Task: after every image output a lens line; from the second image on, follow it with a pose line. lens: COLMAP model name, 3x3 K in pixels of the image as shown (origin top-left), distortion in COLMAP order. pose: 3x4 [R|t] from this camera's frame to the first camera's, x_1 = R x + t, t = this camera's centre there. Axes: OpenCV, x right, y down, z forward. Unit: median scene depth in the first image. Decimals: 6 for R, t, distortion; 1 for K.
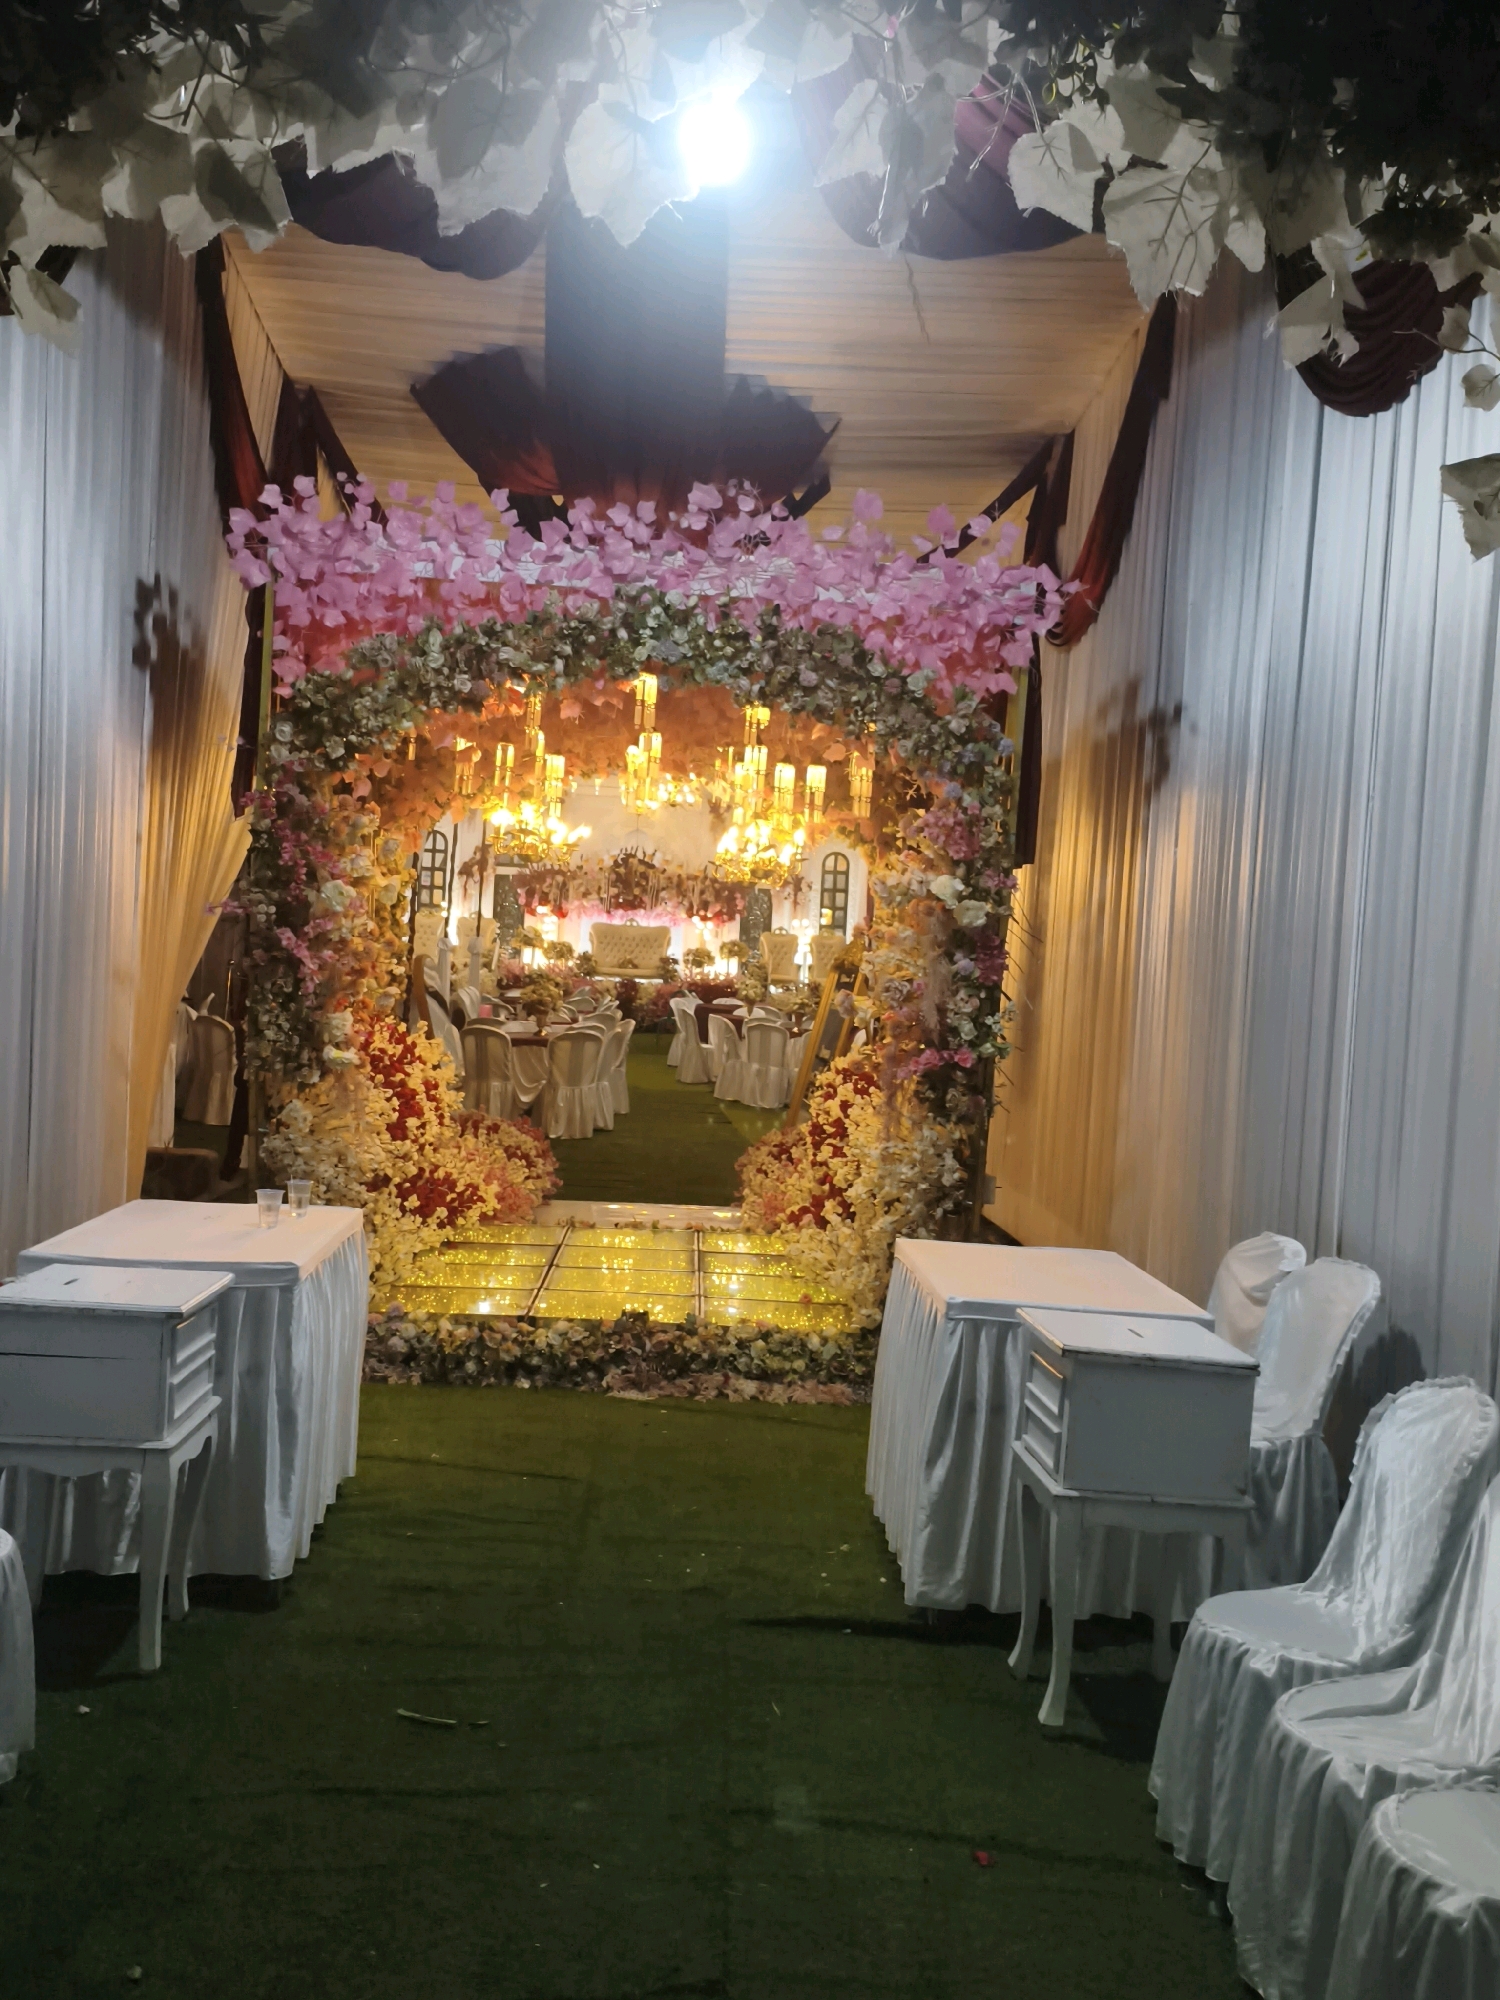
lens RADIAL K [[2148.8, 0, 750.0], [0, 2148.8, 1000.0], [0, 0, 1]] dist [0.016838, -0.006304]
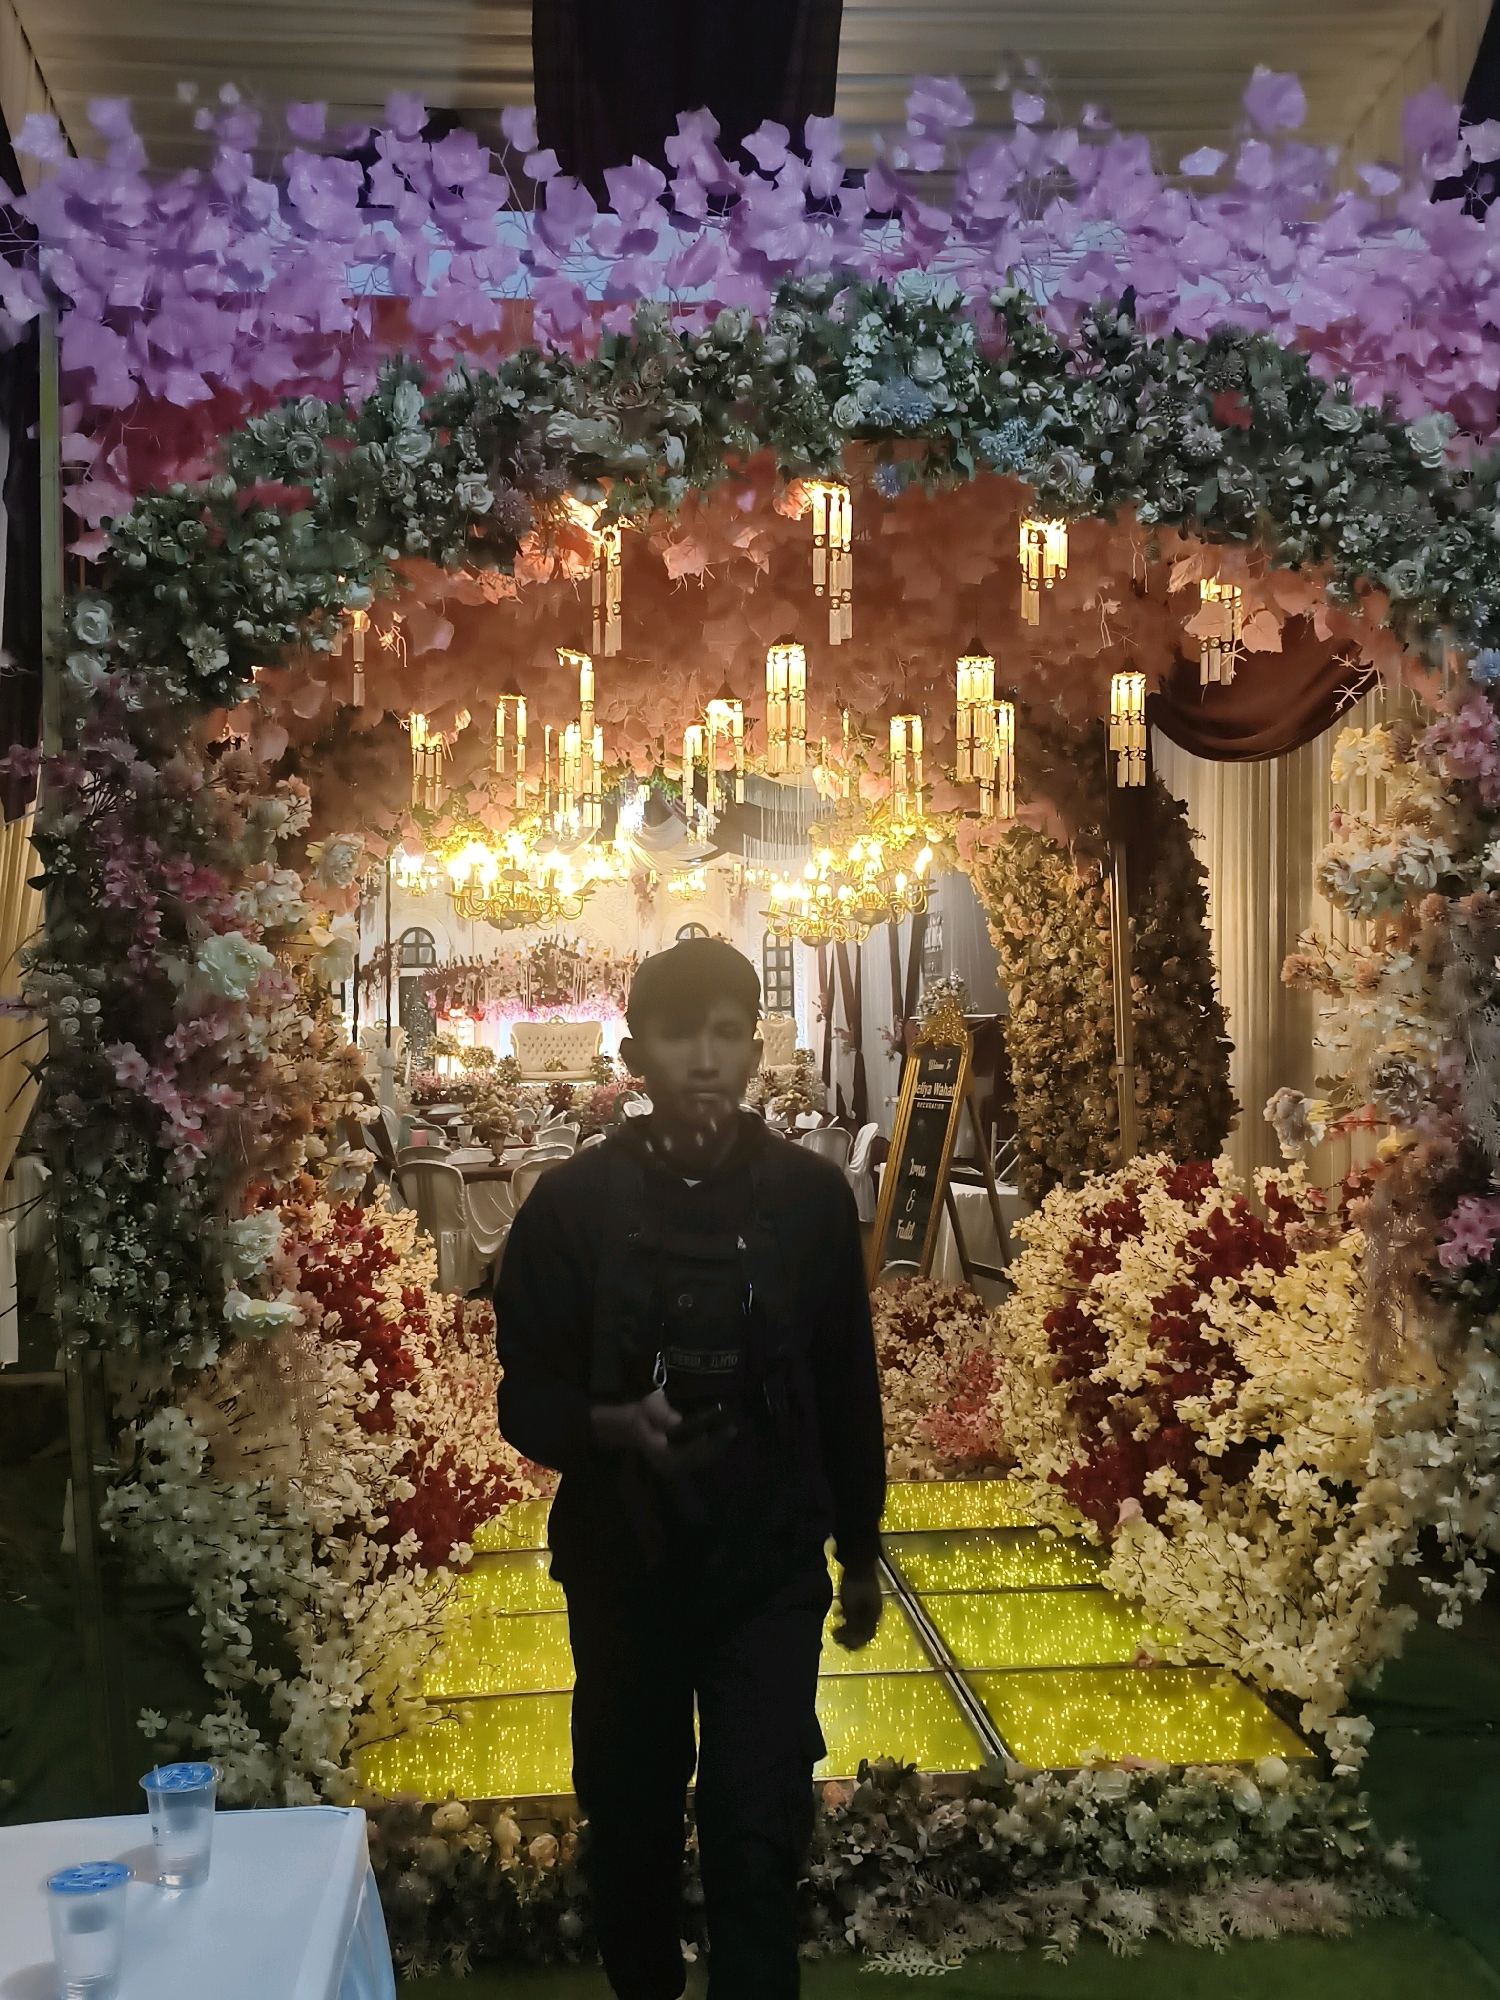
lens RADIAL K [[2148.8, 0, 750.0], [0, 2148.8, 1000.0], [0, 0, 1]] dist [0.016838, -0.006304]
pose [[0.996203, -0.070443, 0.051165, -0.103140], [0.072512, 0.996574, -0.039771, -0.014479], [-0.048189, 0.043330, 0.997898, 0.522716]]
